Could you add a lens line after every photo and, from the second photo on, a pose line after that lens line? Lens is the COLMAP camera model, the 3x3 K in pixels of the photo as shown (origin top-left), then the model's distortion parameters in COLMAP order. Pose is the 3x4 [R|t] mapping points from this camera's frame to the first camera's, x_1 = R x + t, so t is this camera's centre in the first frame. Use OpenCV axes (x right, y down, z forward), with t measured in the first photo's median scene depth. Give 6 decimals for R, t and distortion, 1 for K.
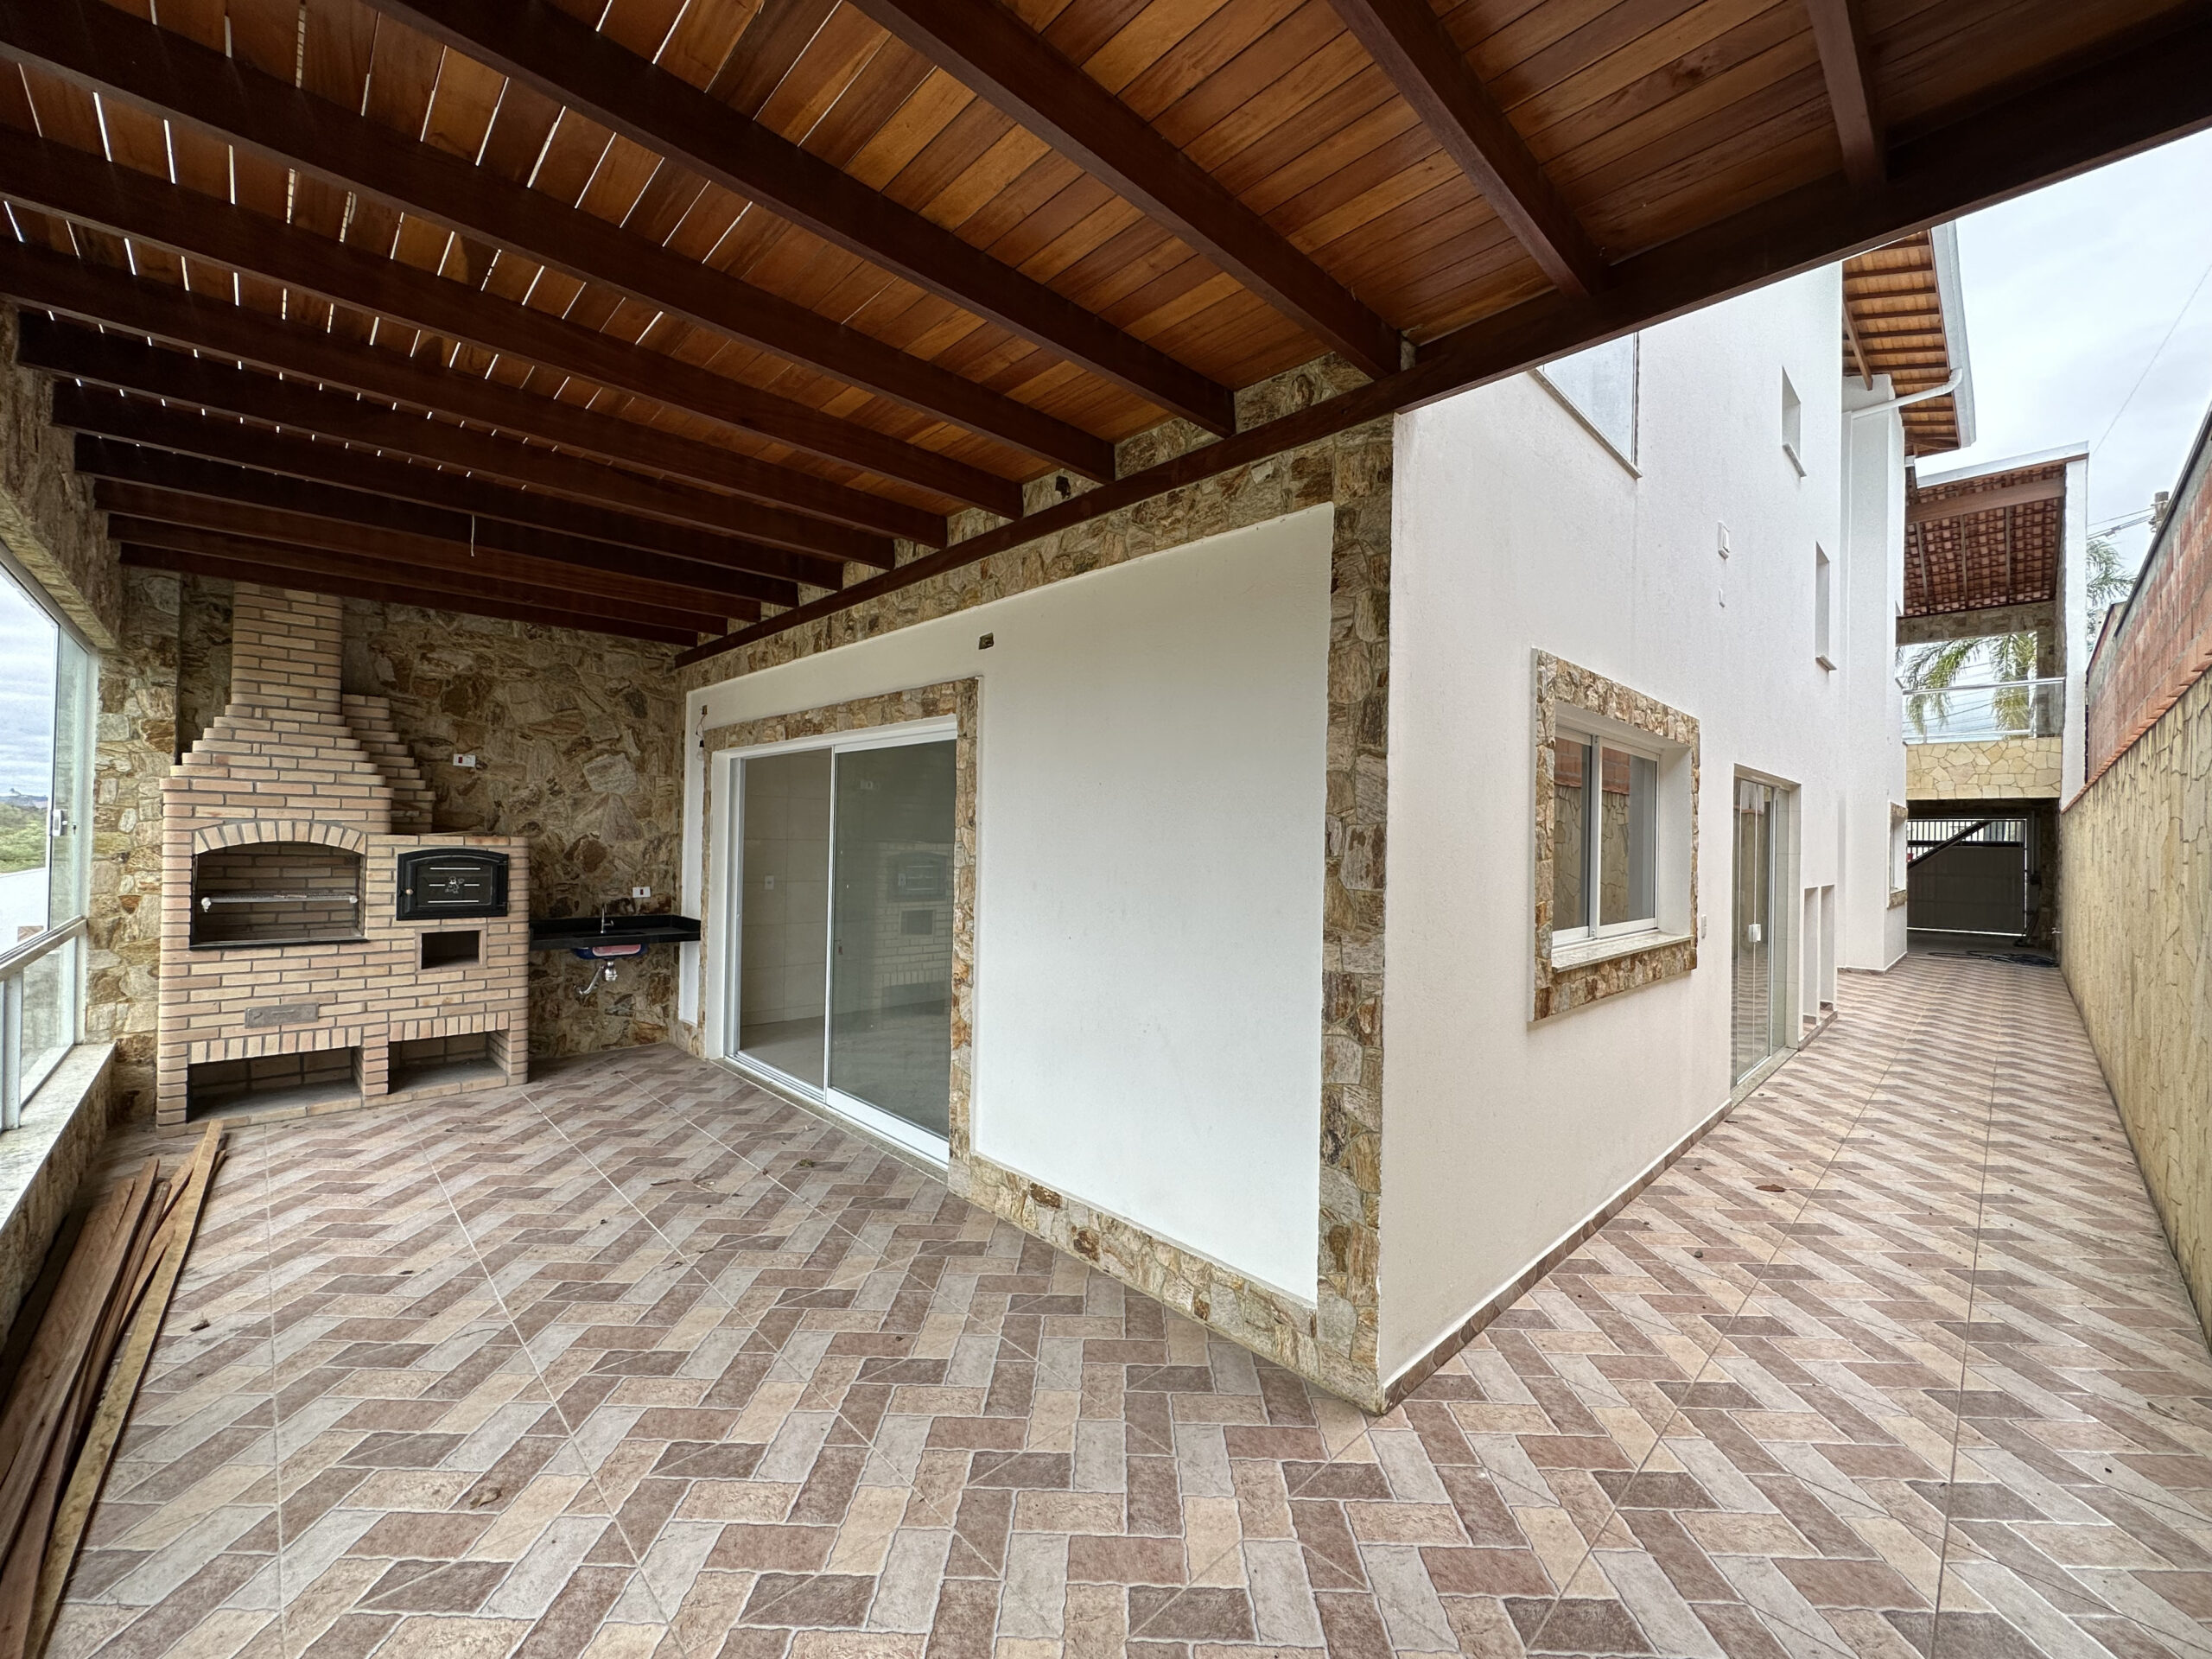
lens RADIAL K [[883.7, 0, 1106.4], [0, 883.7, 829.0], [0, 0, 1]] dist [-0.003835, 0.000938]
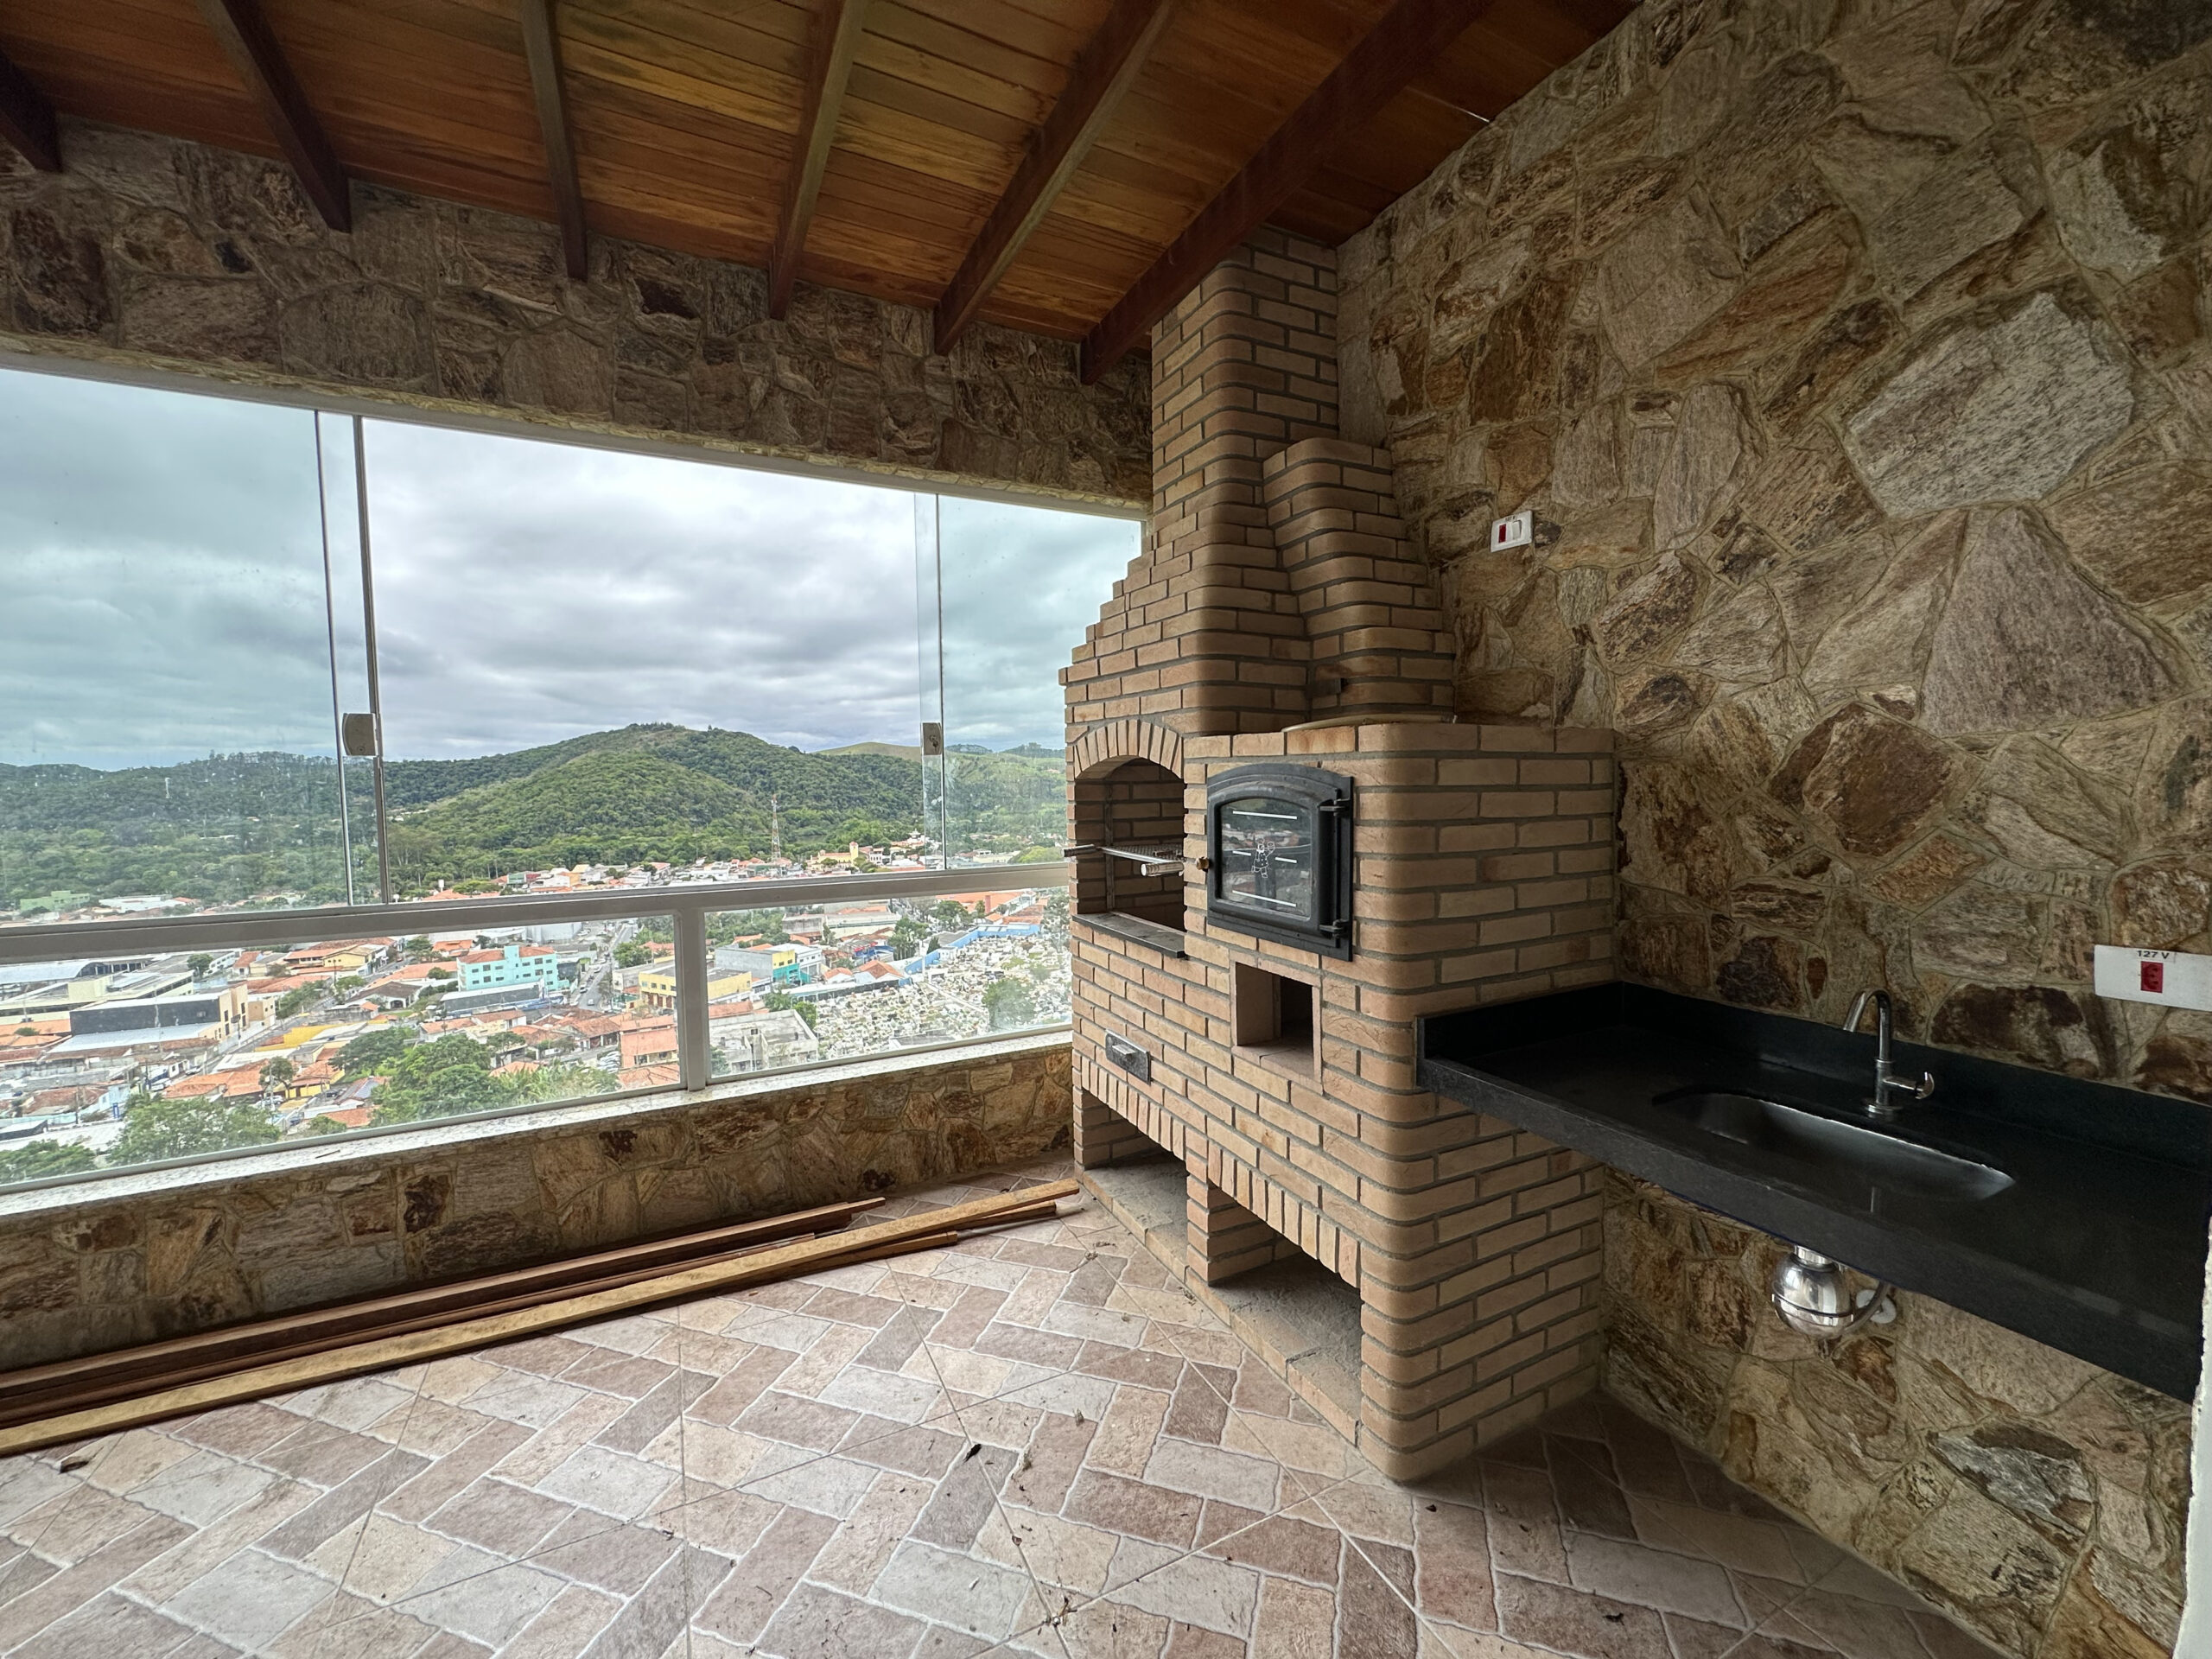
lens RADIAL K [[883.7, 0, 1108.6], [0, 883.7, 828.9], [0, 0, 1]] dist [-0.003835, 0.000938]
pose [[-0.298877, 0.045183, -0.953221, -0.457789], [0.018392, 0.998966, 0.041585, 0.044611], [0.954114, -0.005102, -0.299399, 1.397839]]
